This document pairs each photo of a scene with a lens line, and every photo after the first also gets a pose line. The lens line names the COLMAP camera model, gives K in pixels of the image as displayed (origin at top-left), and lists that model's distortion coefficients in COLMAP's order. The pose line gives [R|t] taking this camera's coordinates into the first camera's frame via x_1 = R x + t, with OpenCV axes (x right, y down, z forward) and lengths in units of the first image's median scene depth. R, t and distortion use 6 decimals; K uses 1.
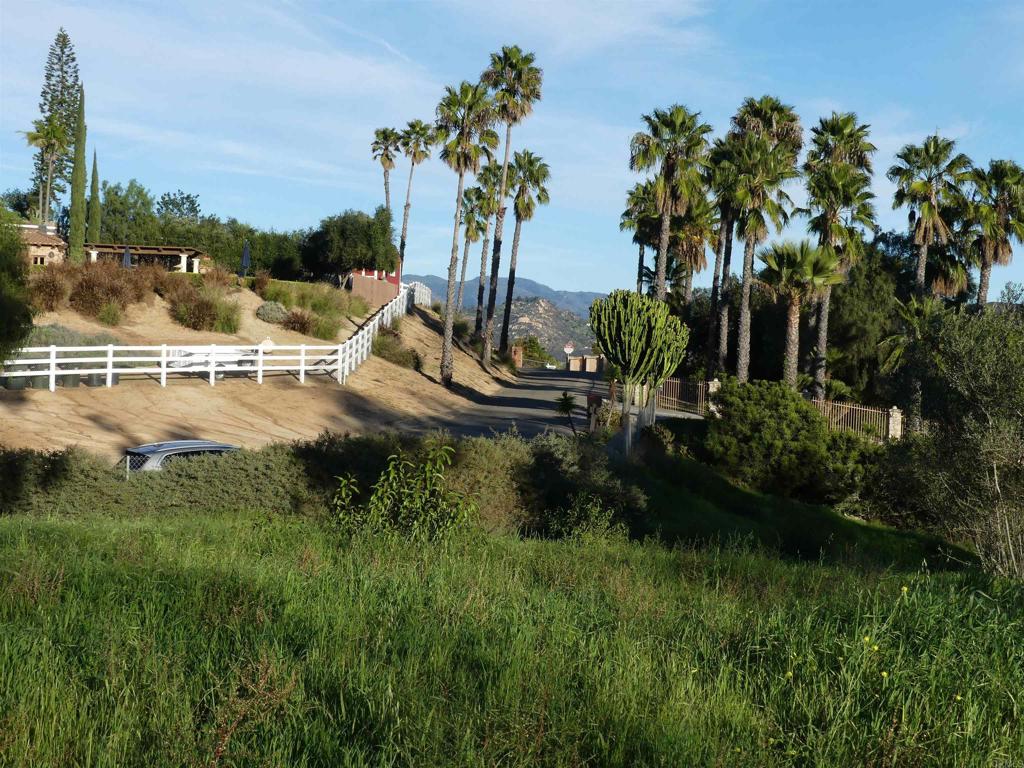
lens RADIAL K [[1485.5, 0, 512.0], [0, 1485.5, 384.0], [0, 0, 1]] dist [0.015201, 0.024017]
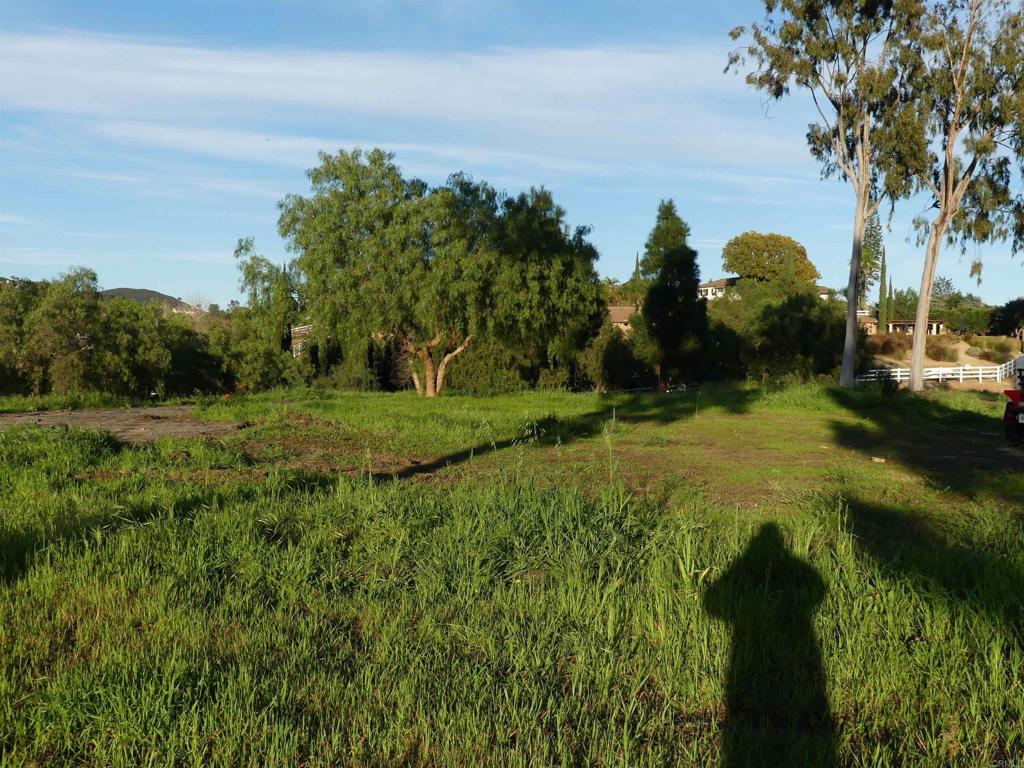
lens RADIAL K [[1125.0, 0, 512.0], [0, 1125.0, 384.0], [0, 0, 1]] dist [-0.001826, -0.033134]
pose [[0.826628, -0.017613, -0.562473, 0.204300], [0.010831, 0.999823, -0.015390, 0.017450], [0.562644, 0.006629, 0.826672, -0.743544]]
